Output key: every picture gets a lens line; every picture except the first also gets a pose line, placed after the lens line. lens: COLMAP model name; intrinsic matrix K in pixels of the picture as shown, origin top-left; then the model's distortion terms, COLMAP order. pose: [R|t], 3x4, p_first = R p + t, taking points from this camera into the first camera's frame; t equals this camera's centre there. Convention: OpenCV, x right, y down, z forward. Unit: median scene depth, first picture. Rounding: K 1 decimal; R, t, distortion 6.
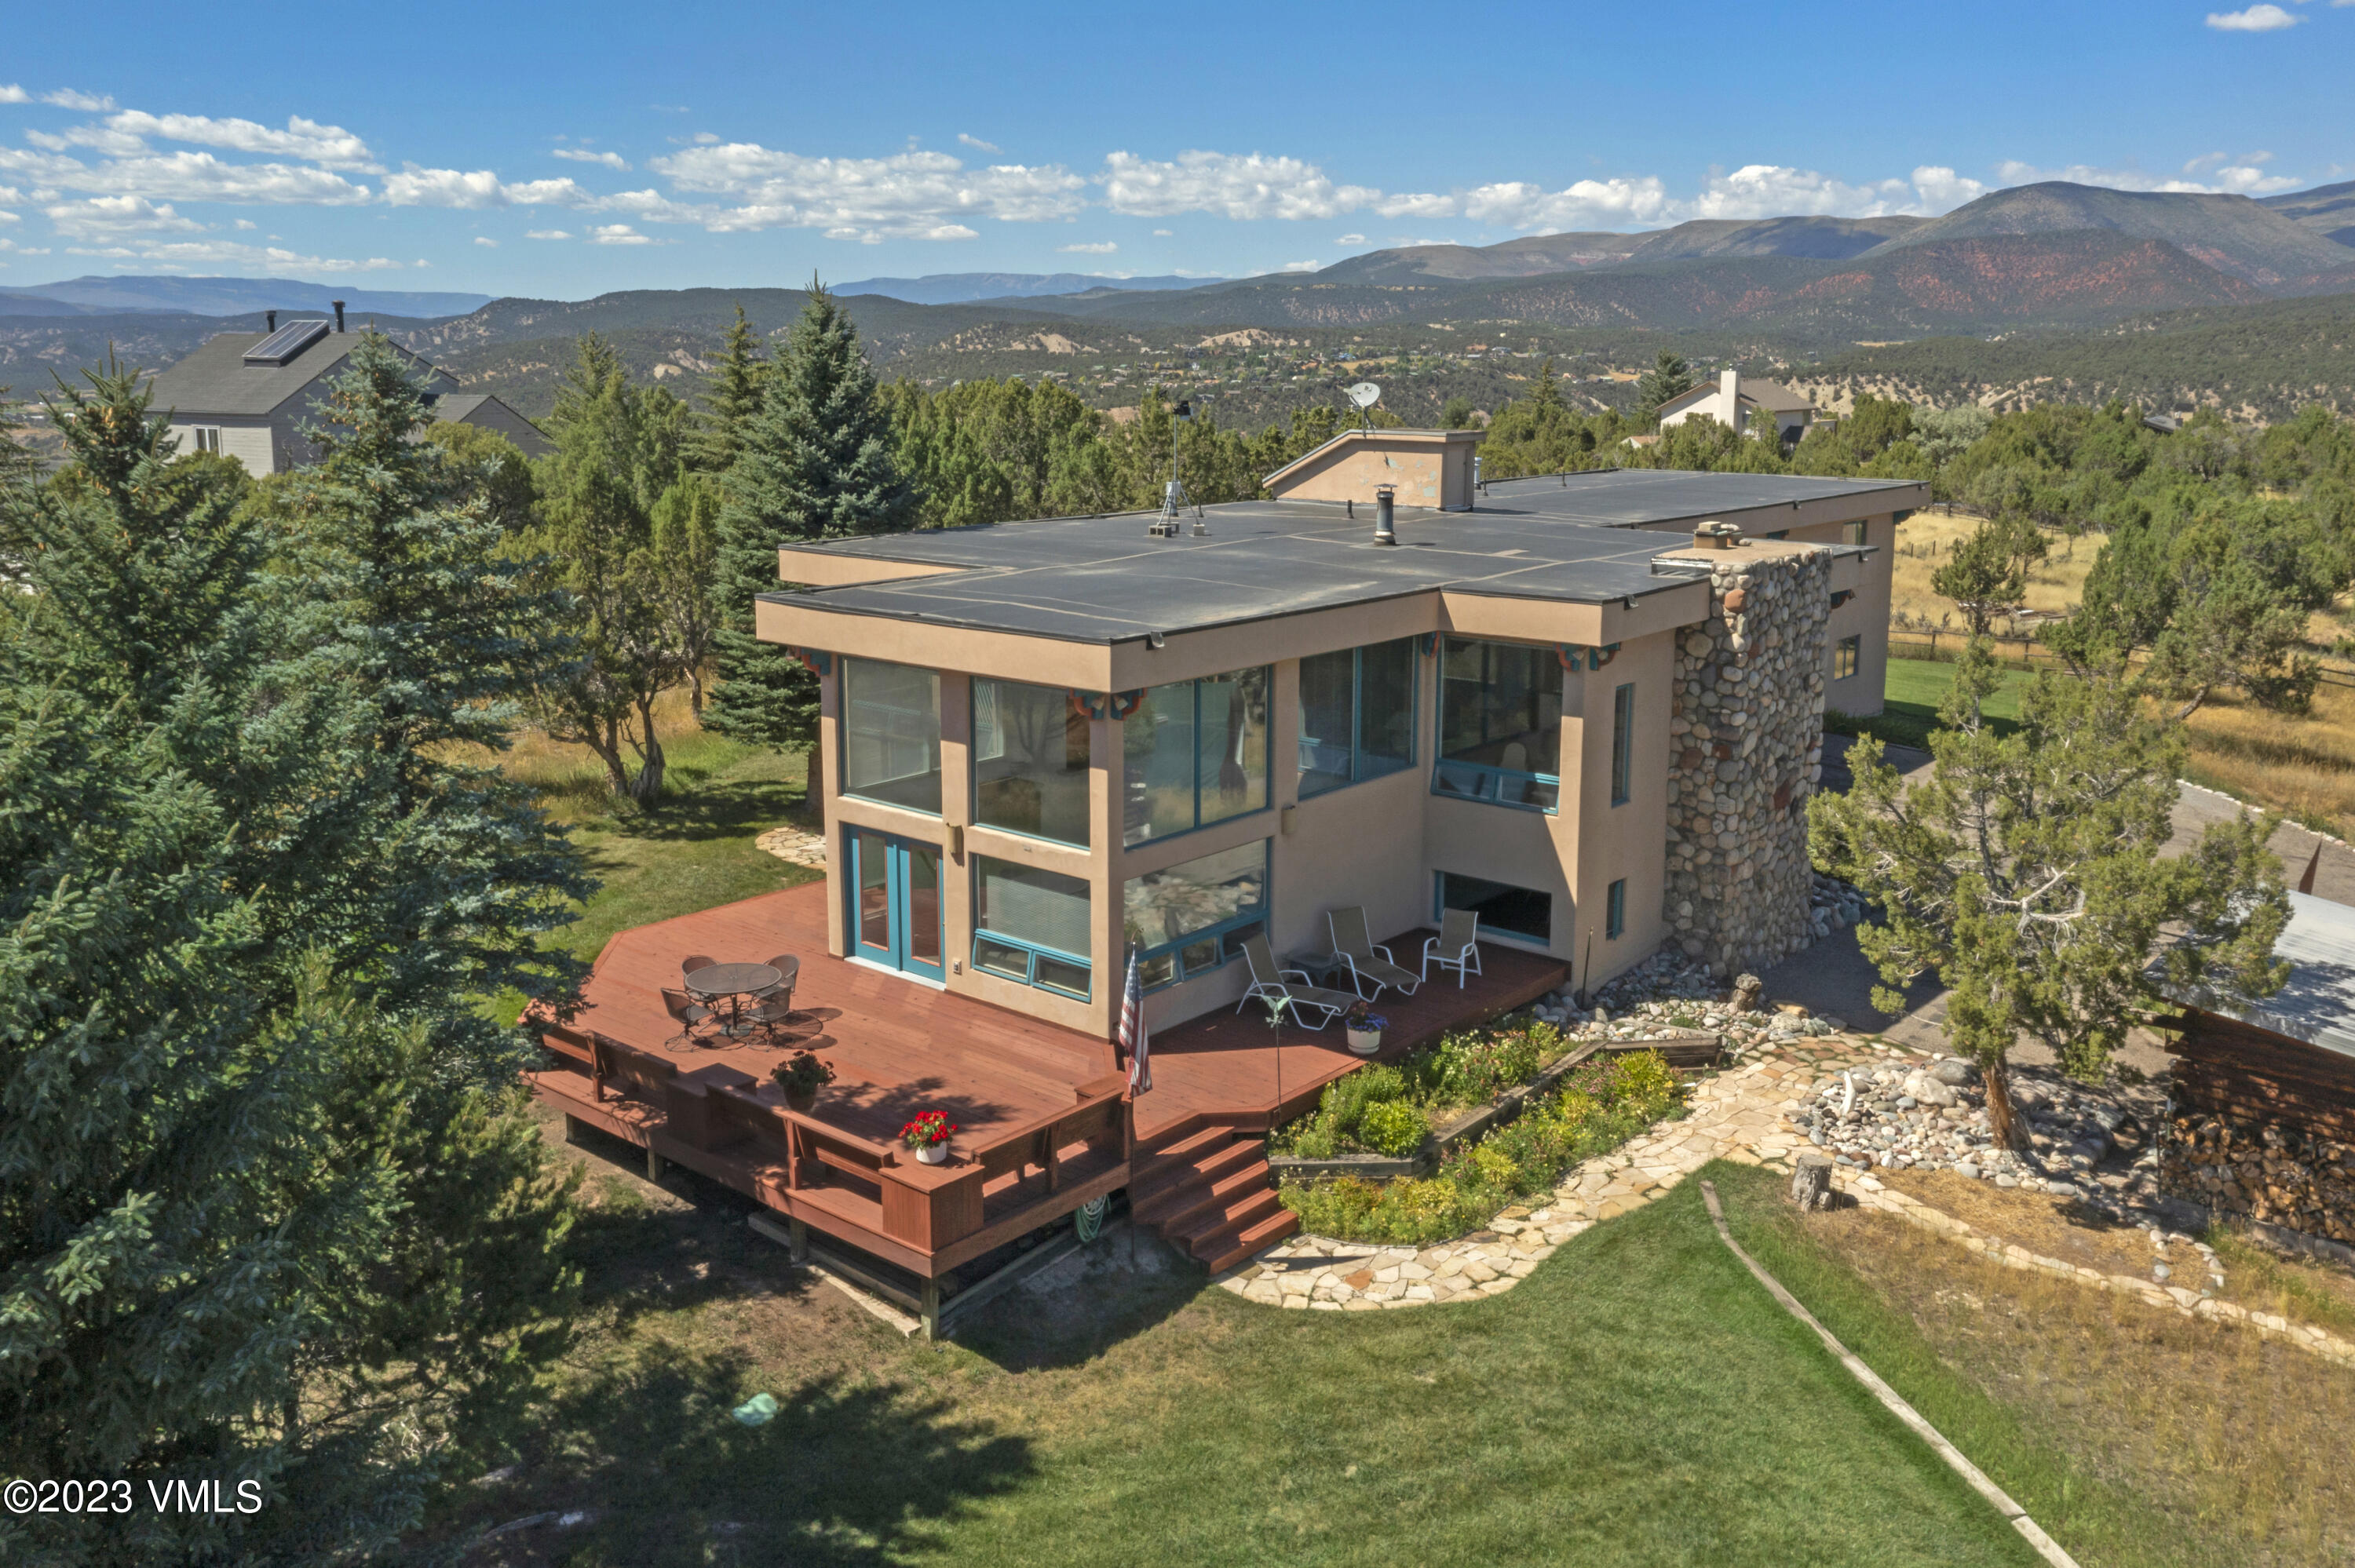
lens RADIAL K [[1925.2, 0, 1145.6], [0, 1925.2, 695.3], [0, 0, 1]] dist [0.015575, 0.000667]
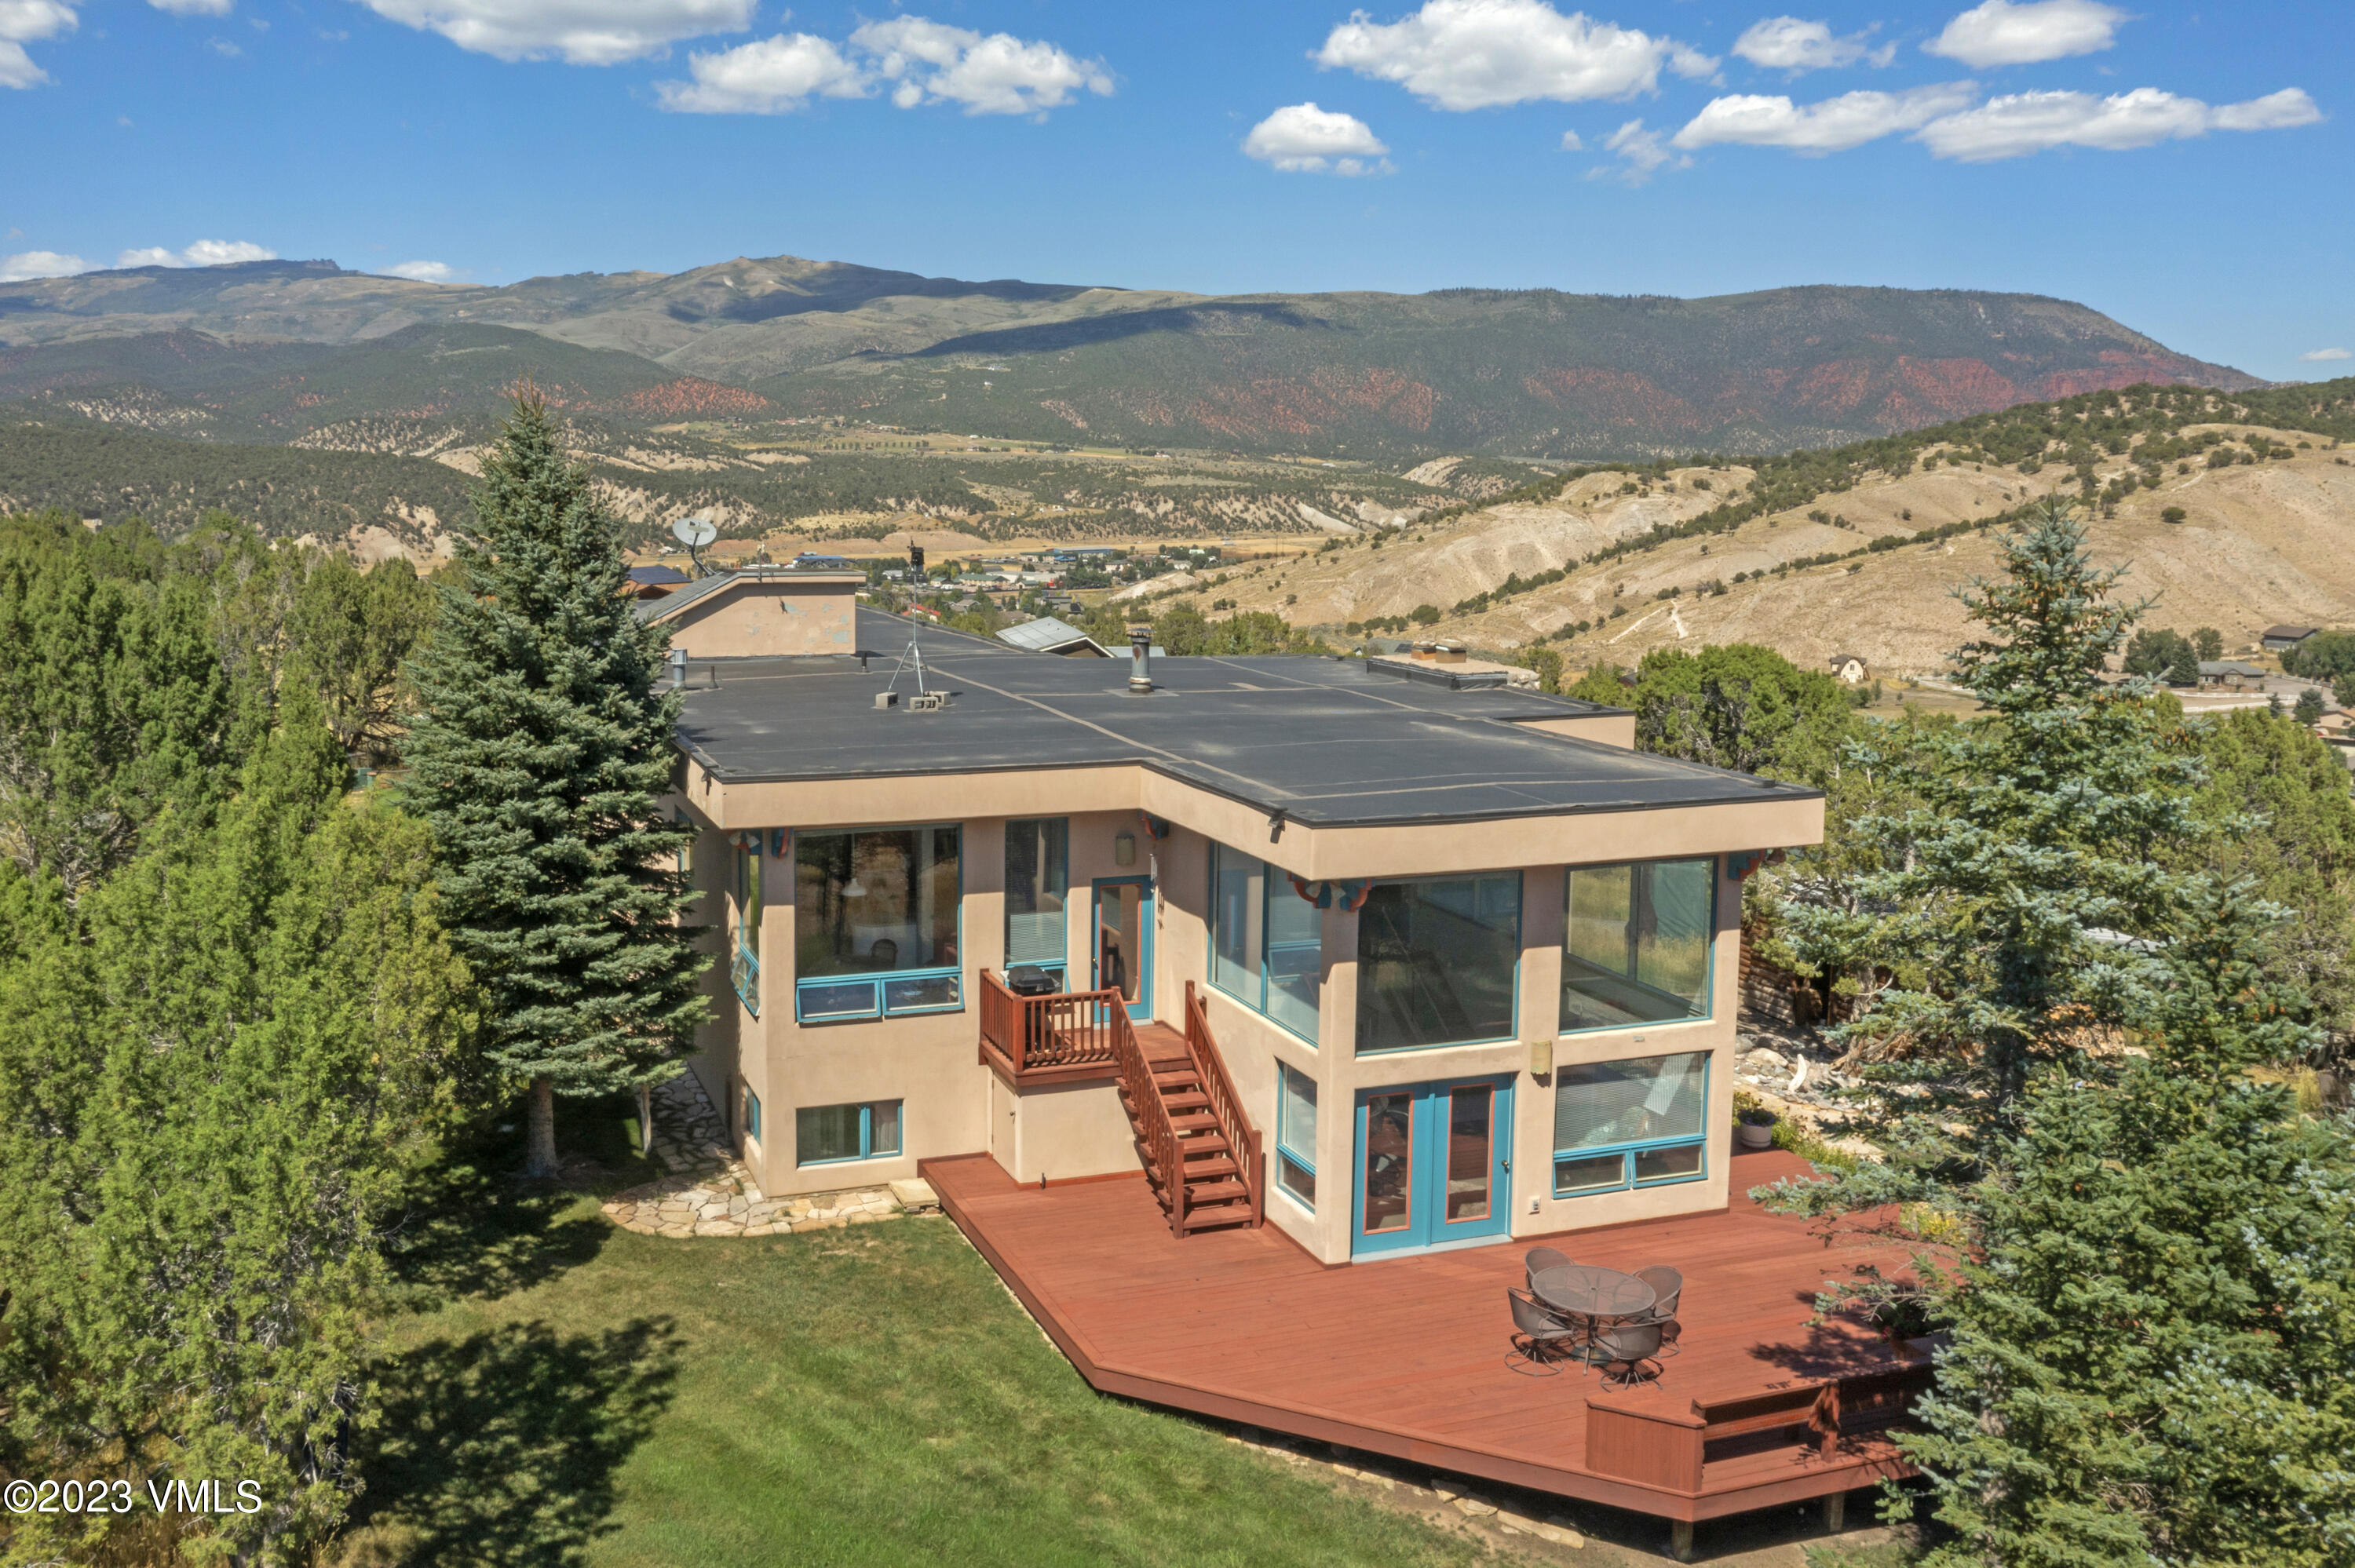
lens RADIAL K [[1909.0, 0, 1156.9], [0, 1909.0, 784.9], [0, 0, 1]] dist [-0.003724, 0.001138]
pose [[0.460506, -0.124731, 0.878849, -0.909100], [0.137053, 0.988197, 0.068436, -0.126764], [-0.877012, 0.088934, 0.472166, 0.738852]]
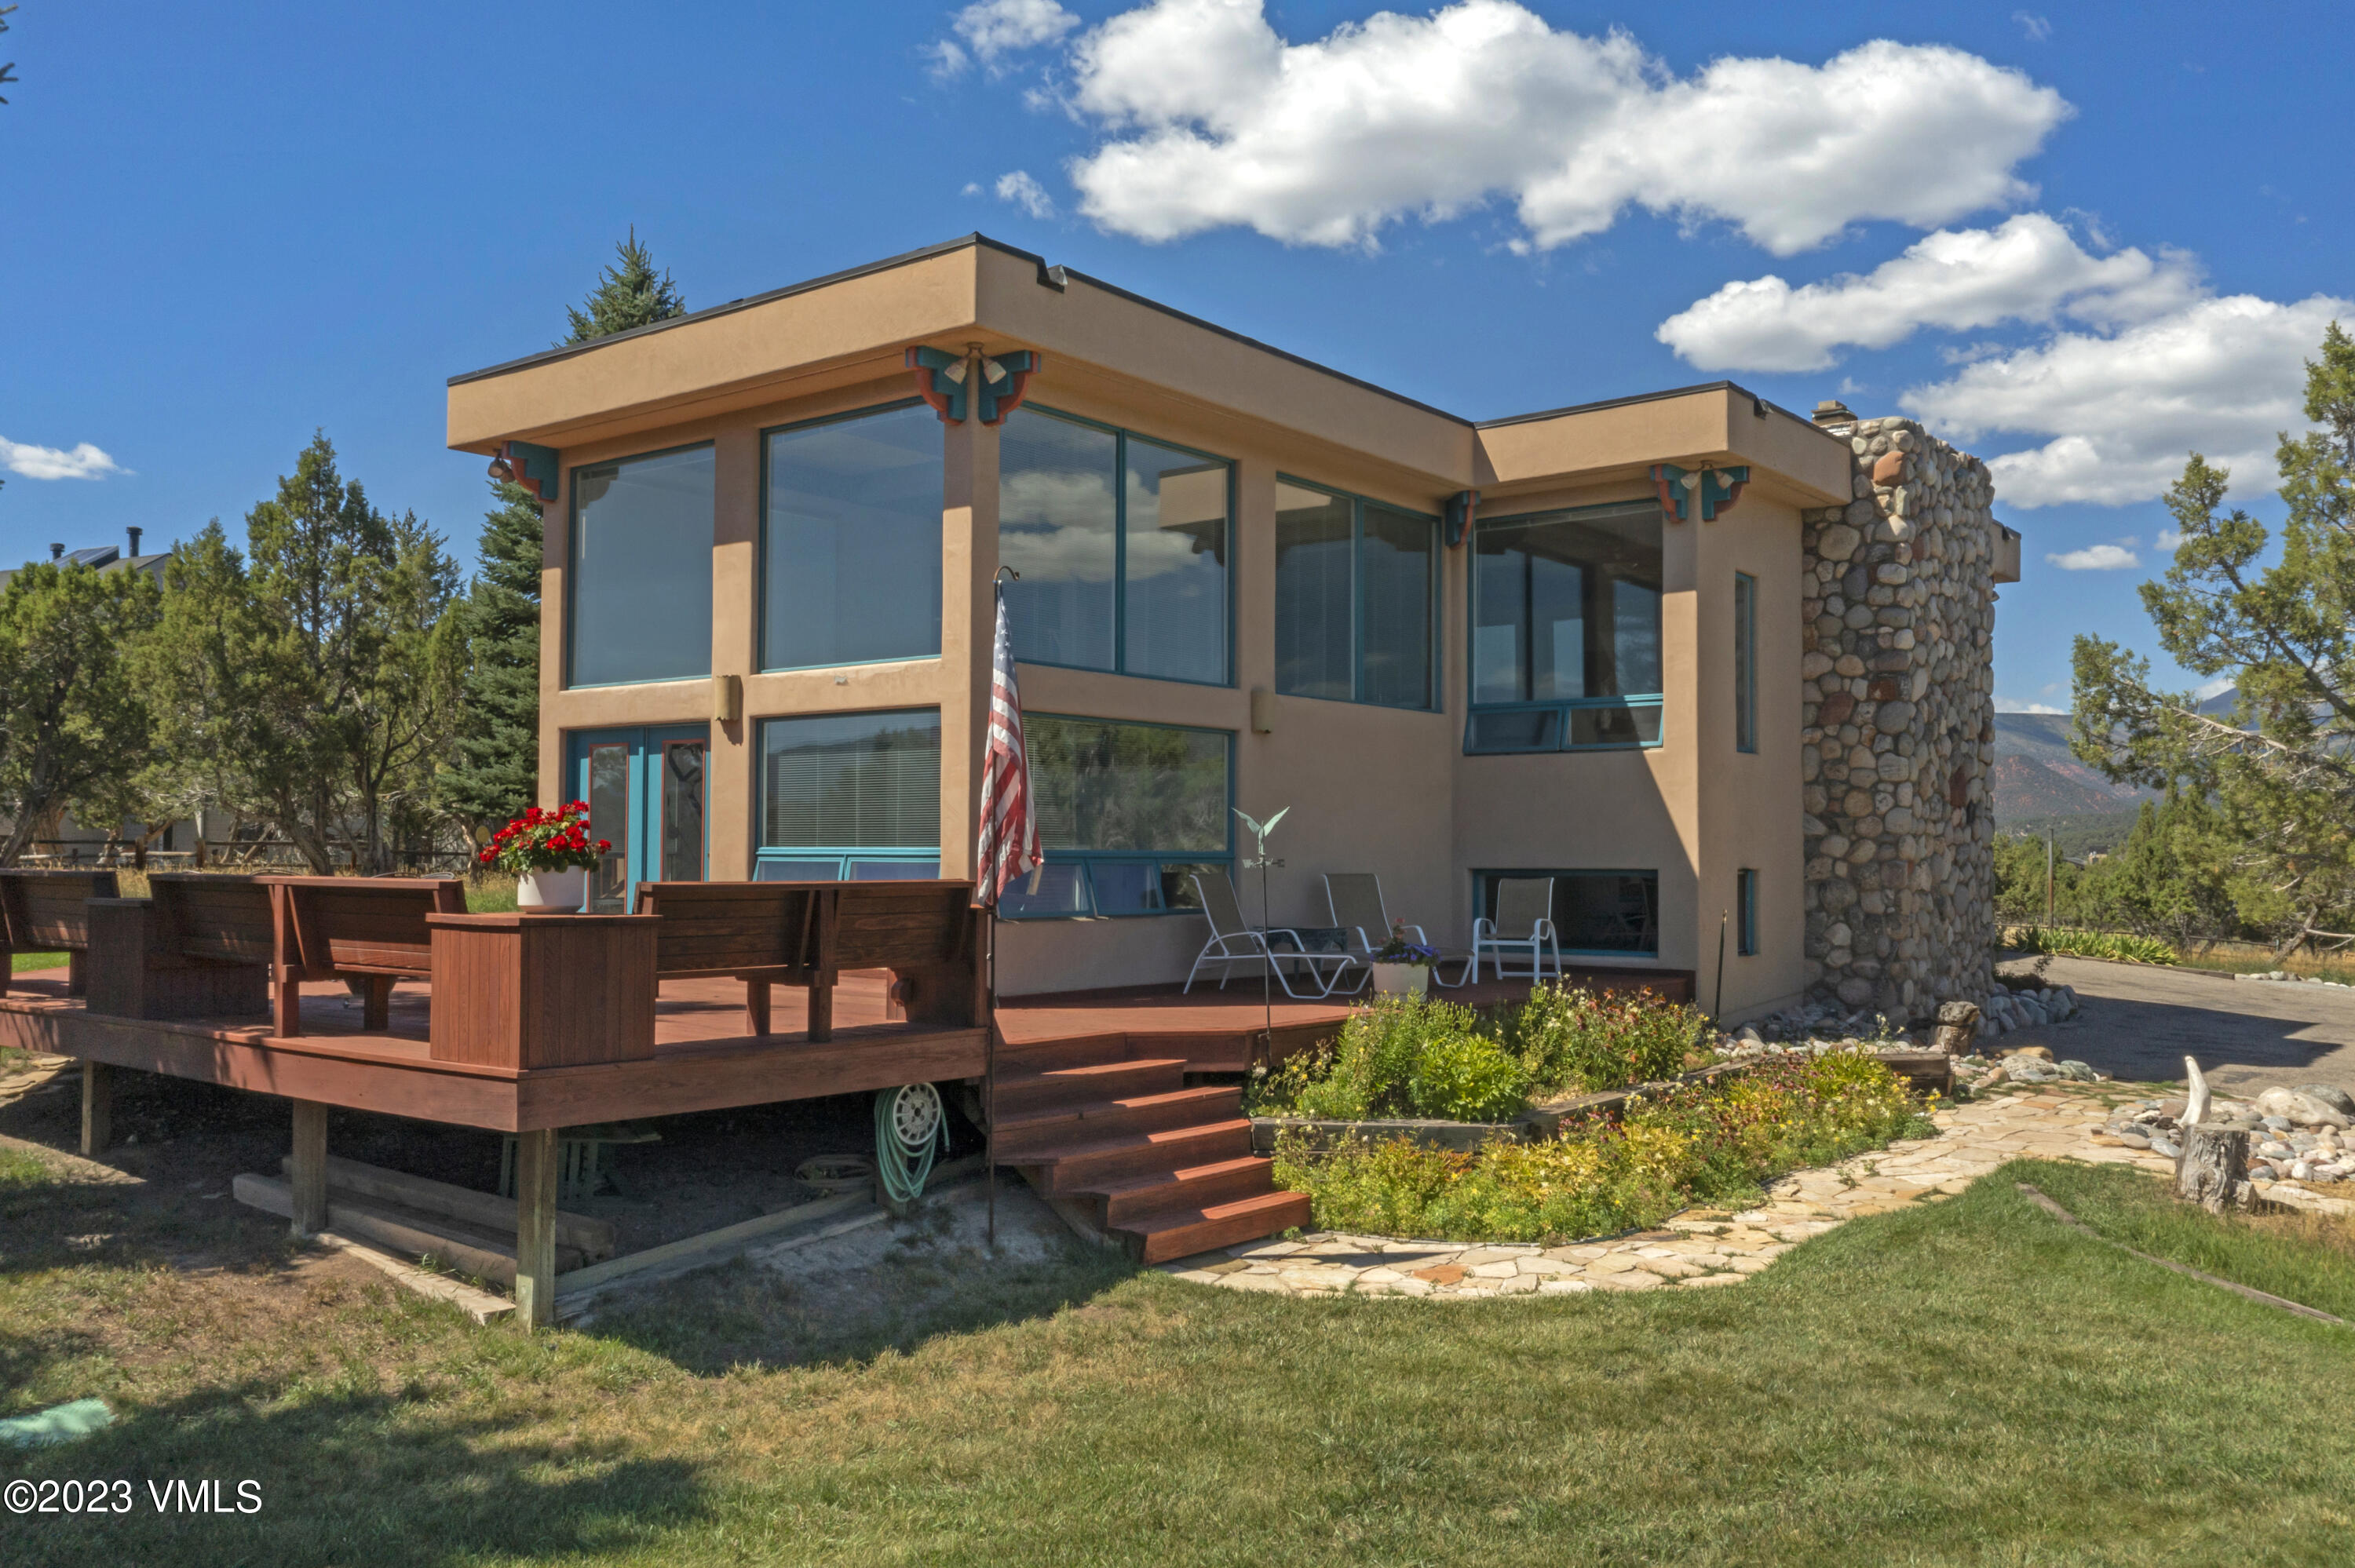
lens RADIAL K [[1909.0, 0, 1156.9], [0, 1909.0, 784.9], [0, 0, 1]] dist [-0.003724, 0.001138]
pose [[0.998876, 0.008974, 0.046547, 0.010103], [0.000843, 0.978397, -0.206732, 0.228220], [-0.047396, 0.206539, 0.977290, 0.399232]]
